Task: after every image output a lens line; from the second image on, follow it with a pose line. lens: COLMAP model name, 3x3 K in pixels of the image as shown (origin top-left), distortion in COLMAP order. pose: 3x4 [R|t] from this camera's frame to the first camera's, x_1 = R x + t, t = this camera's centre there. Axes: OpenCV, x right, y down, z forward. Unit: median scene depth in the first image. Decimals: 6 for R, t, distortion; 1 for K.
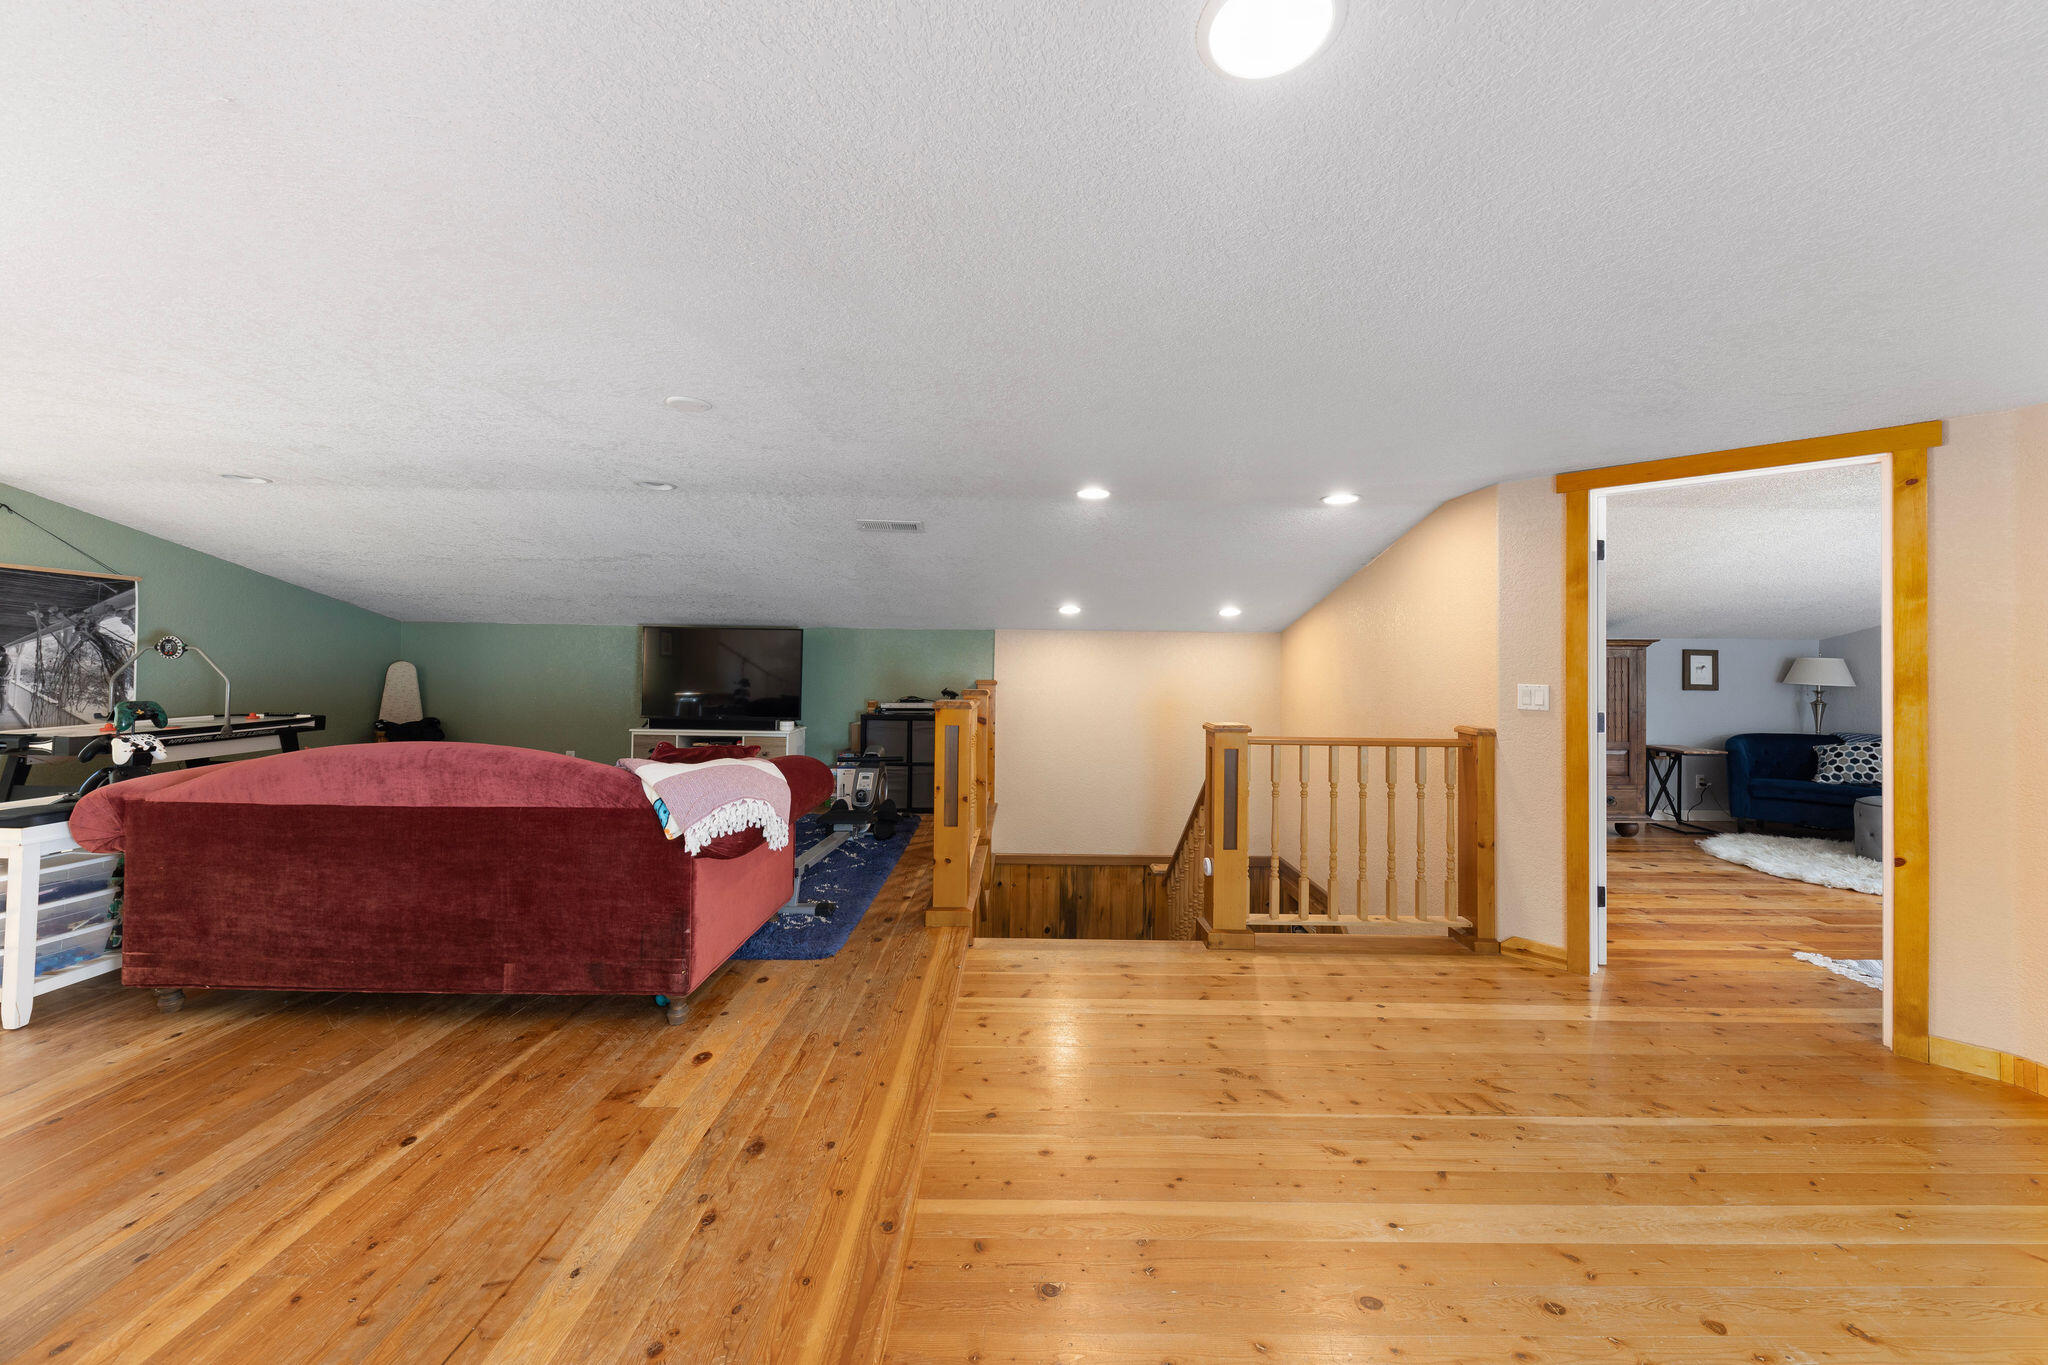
lens RADIAL K [[709.7, 0, 1030.8], [0, 709.7, 654.1], [0, 0, 1]] dist [-0.000620, -0.000228]
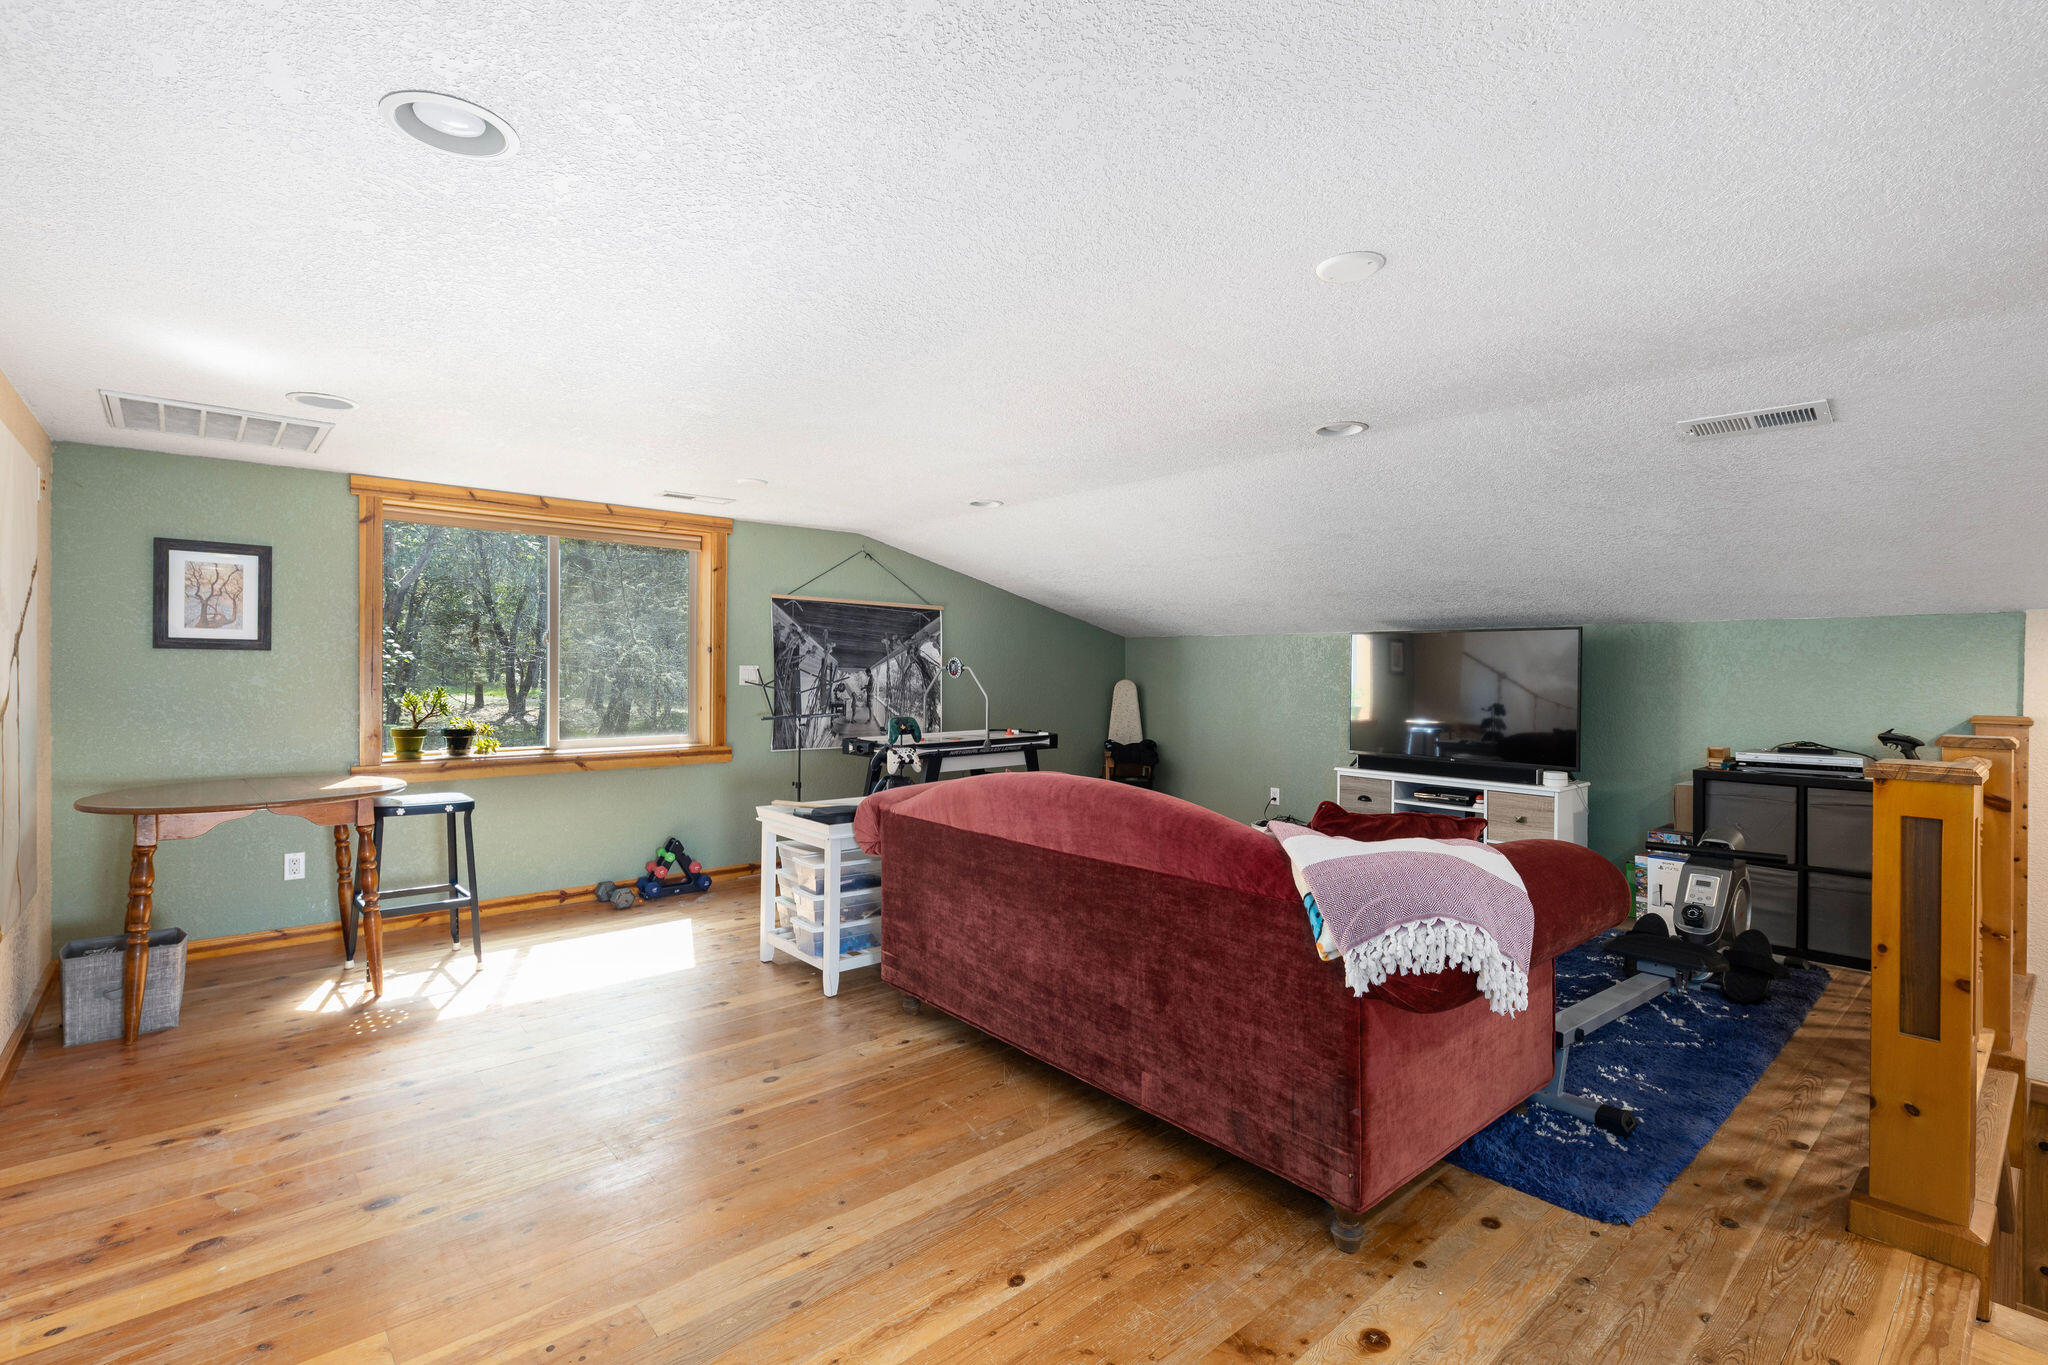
lens RADIAL K [[960.4, 0, 1027.1], [0, 960.4, 672.8], [0, 0, 1]] dist [0.015316, -0.008294]
pose [[0.665725, -0.007744, -0.746157, -0.034280], [0.010896, 0.999940, -0.000656, 0.001871], [0.746118, -0.007693, 0.665770, 0.187464]]
